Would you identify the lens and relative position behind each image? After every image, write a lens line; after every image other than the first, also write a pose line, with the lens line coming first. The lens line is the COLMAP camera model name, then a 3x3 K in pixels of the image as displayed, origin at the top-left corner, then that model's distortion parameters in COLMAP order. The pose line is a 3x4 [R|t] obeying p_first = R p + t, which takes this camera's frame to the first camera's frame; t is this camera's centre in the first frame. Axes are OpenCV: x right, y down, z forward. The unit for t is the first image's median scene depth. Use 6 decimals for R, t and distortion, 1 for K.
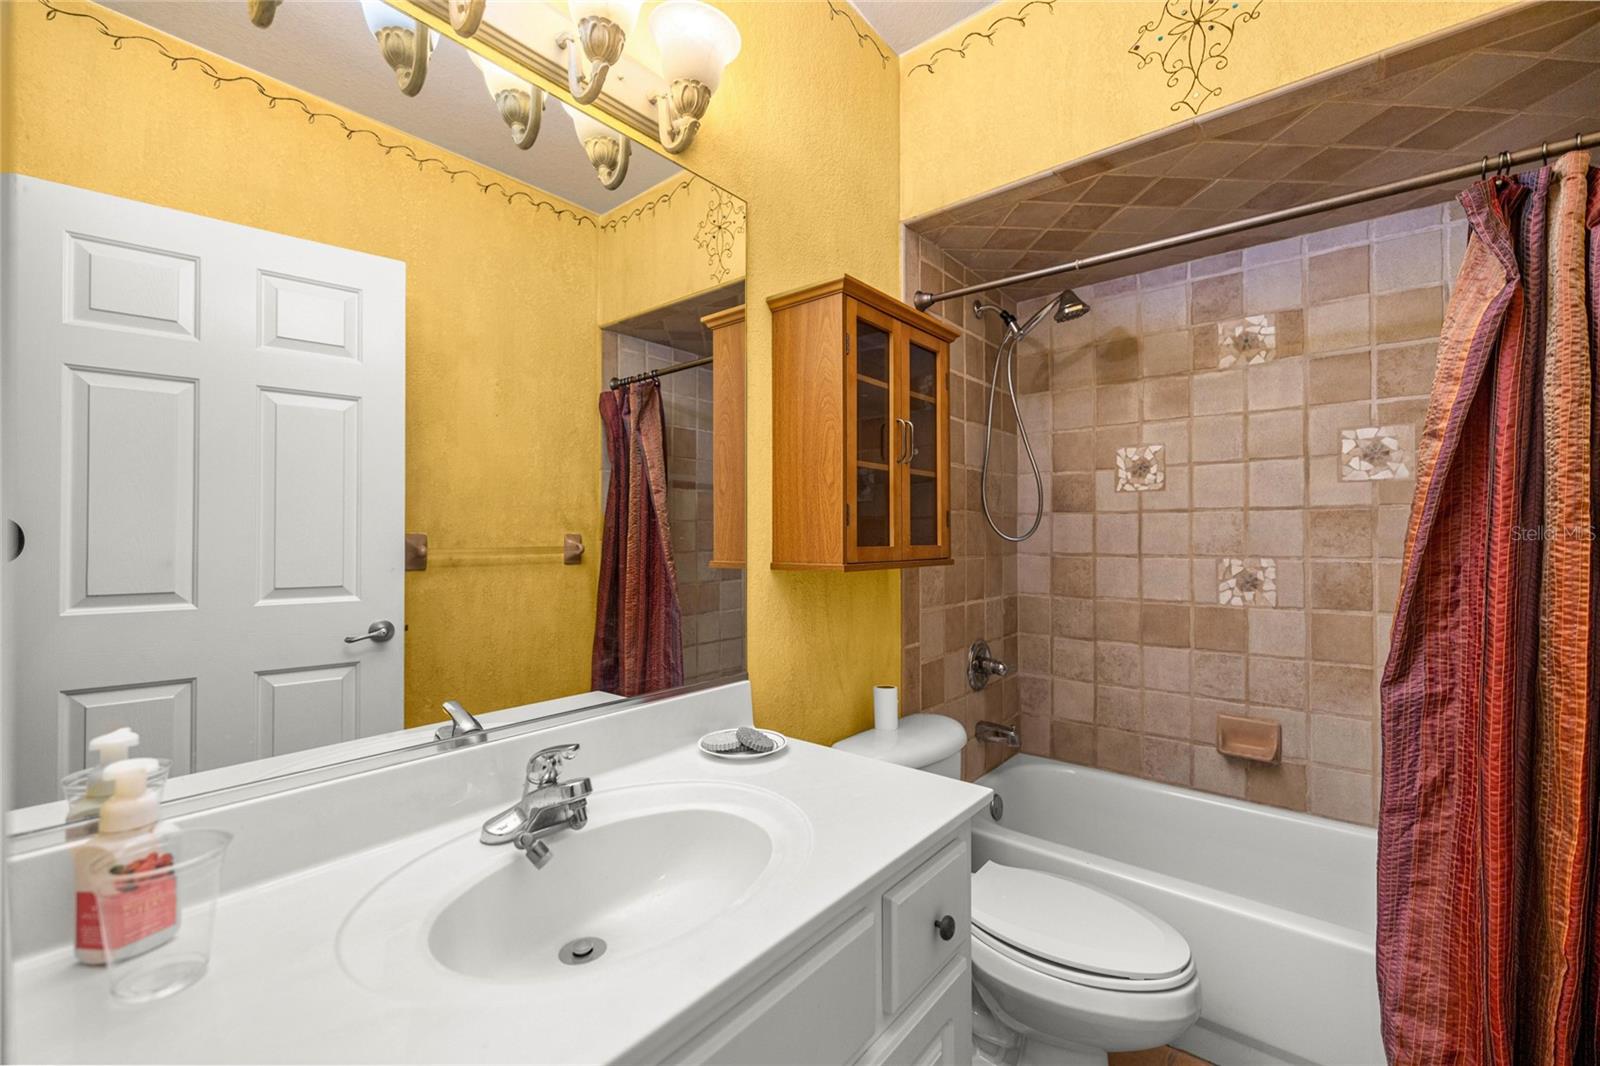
lens RADIAL K [[676.0, 0, 797.9], [0, 676.0, 536.0], [0, 0, 1]] dist [0.002458, -0.000365]
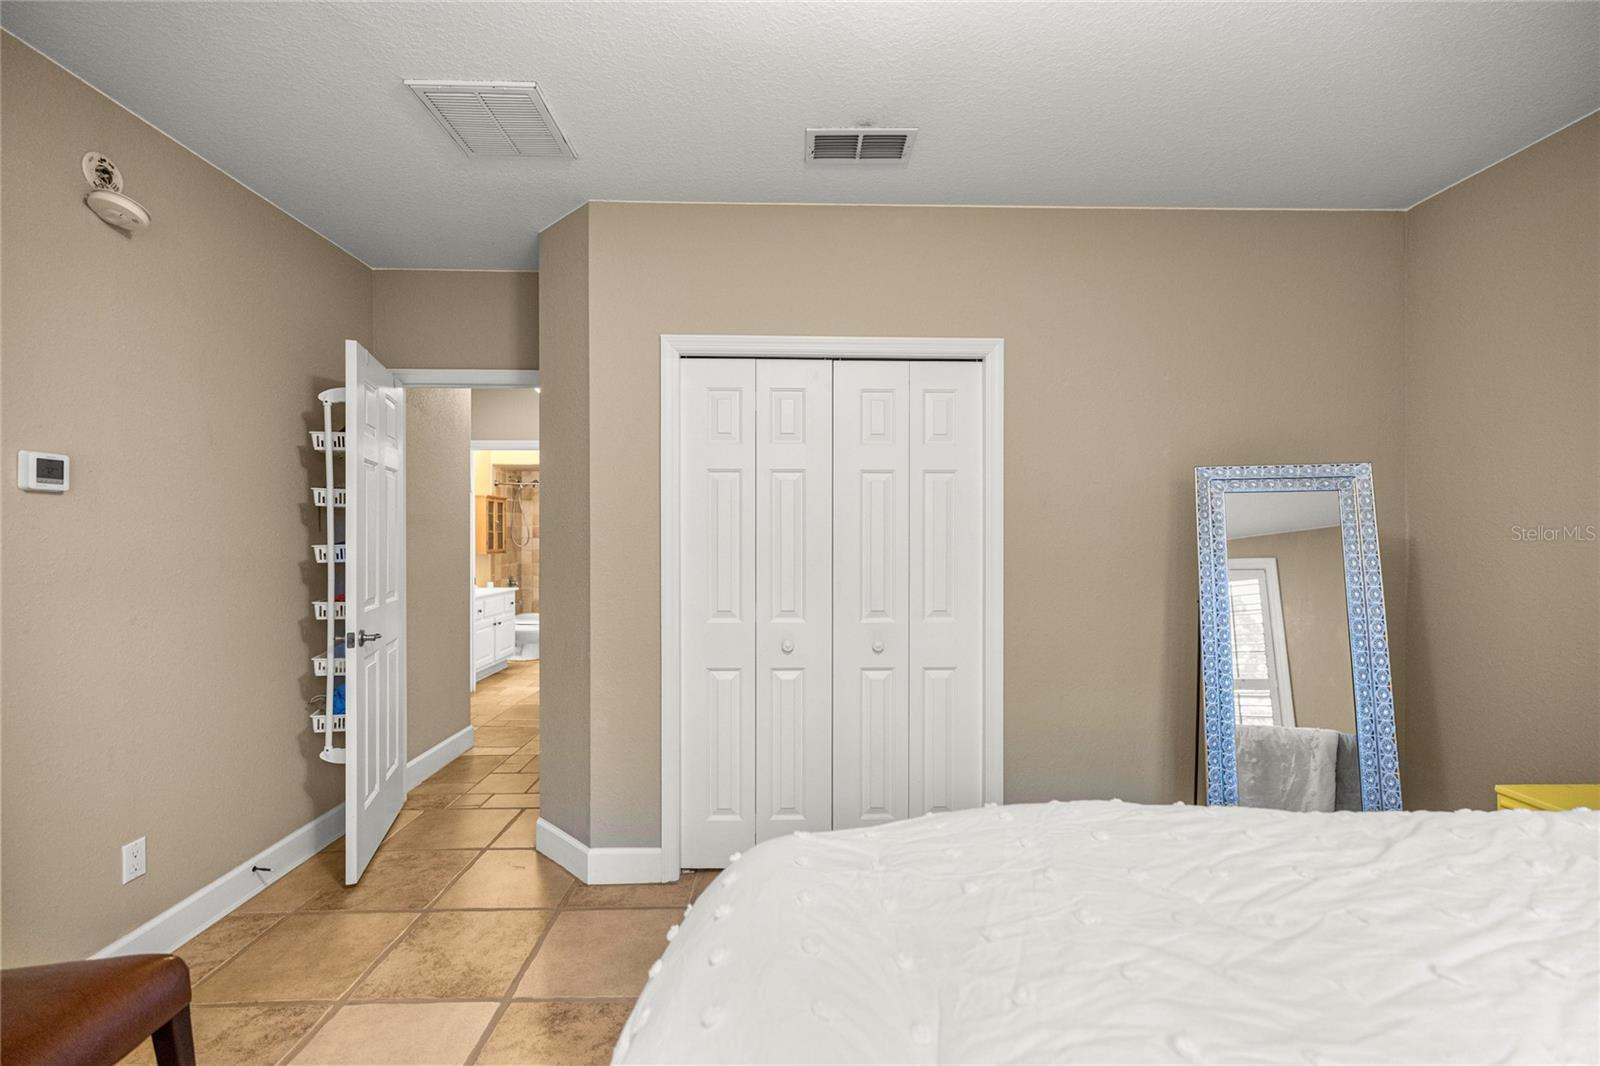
lens RADIAL K [[676.0, 0, 798.7], [0, 676.0, 532.9], [0, 0, 1]] dist [0.002458, -0.000365]
pose [[0.754882, 0.000038, 0.655860, -0.962809], [0.000632, 0.999999, -0.000784, -0.065204], [-0.655860, 0.001006, 0.754882, -2.793955]]
